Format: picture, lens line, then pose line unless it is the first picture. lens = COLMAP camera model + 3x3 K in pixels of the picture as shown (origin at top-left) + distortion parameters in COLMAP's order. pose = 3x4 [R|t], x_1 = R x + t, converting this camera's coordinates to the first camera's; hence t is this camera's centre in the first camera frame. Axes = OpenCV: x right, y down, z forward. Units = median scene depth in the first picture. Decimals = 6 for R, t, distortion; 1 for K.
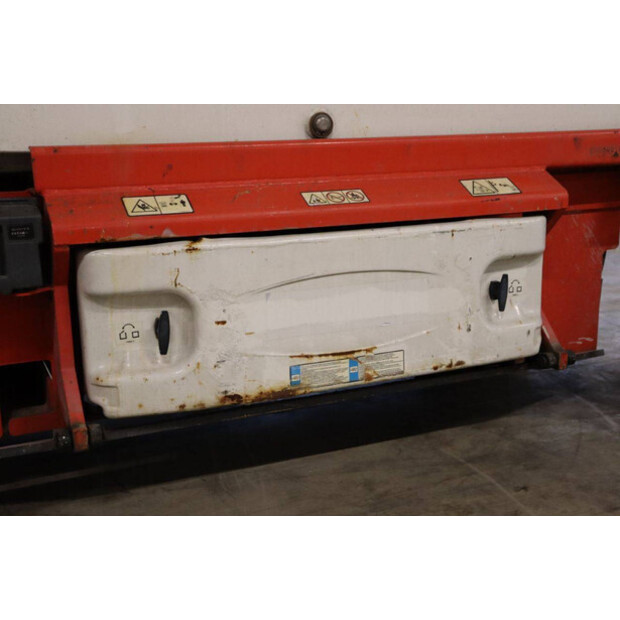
lens RADIAL K [[849.7, 0, 312.4], [0, 849.7, 312.7], [0, 0, 1]] dist [0.011915, 0.000000]
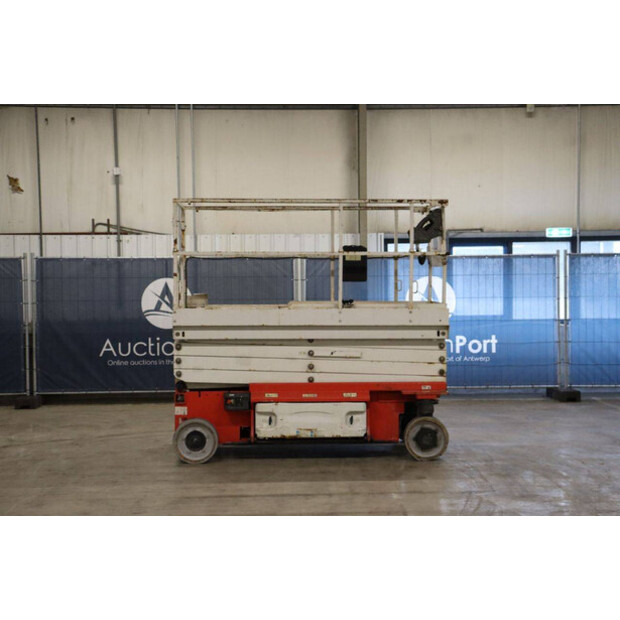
lens RADIAL K [[1018.1, 0, 312.1], [0, 1018.1, 310.4], [0, 0, 1]] dist [0.281917, 0.000000]
pose [[0.928187, 0.029464, -0.370946, 2.128488], [-0.096442, 0.981846, -0.163332, 0.323479], [0.359399, 0.187377, 0.914178, -4.257297]]
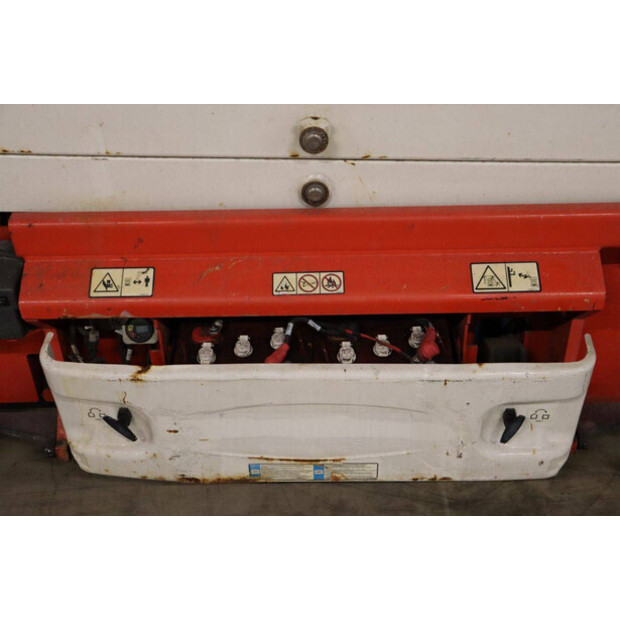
lens RADIAL K [[849.7, 0, 307.0], [0, 849.7, 309.3], [0, 0, 1]] dist [0.011915, 0.000000]
pose [[0.905341, 0.282924, -0.316720, 0.306425], [-0.089043, 0.855658, 0.509825, -0.619771], [0.415245, -0.433364, 0.799855, 0.294149]]
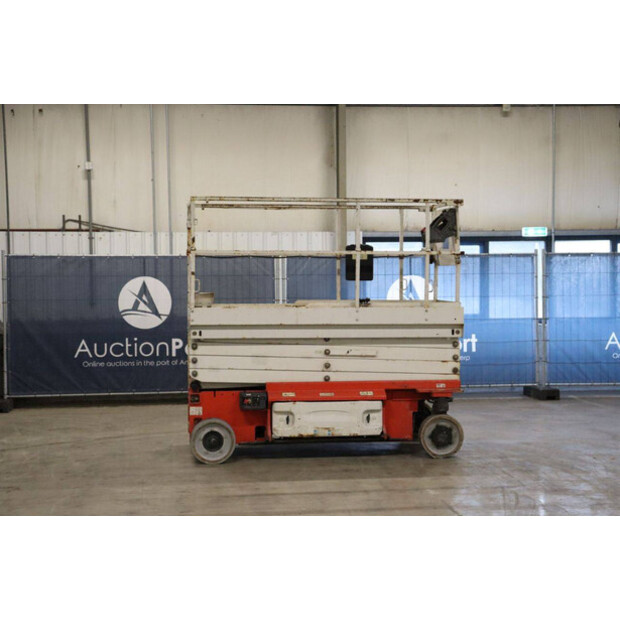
lens RADIAL K [[1064.1, 0, 311.2], [0, 1064.1, 310.3], [0, 0, 1]] dist [0.314677, 0.000000]
pose [[0.957024, 0.027836, -0.288669, 1.642870], [-0.080187, 0.981975, -0.171156, 0.425536], [0.278701, 0.186948, 0.942006, -4.687953]]
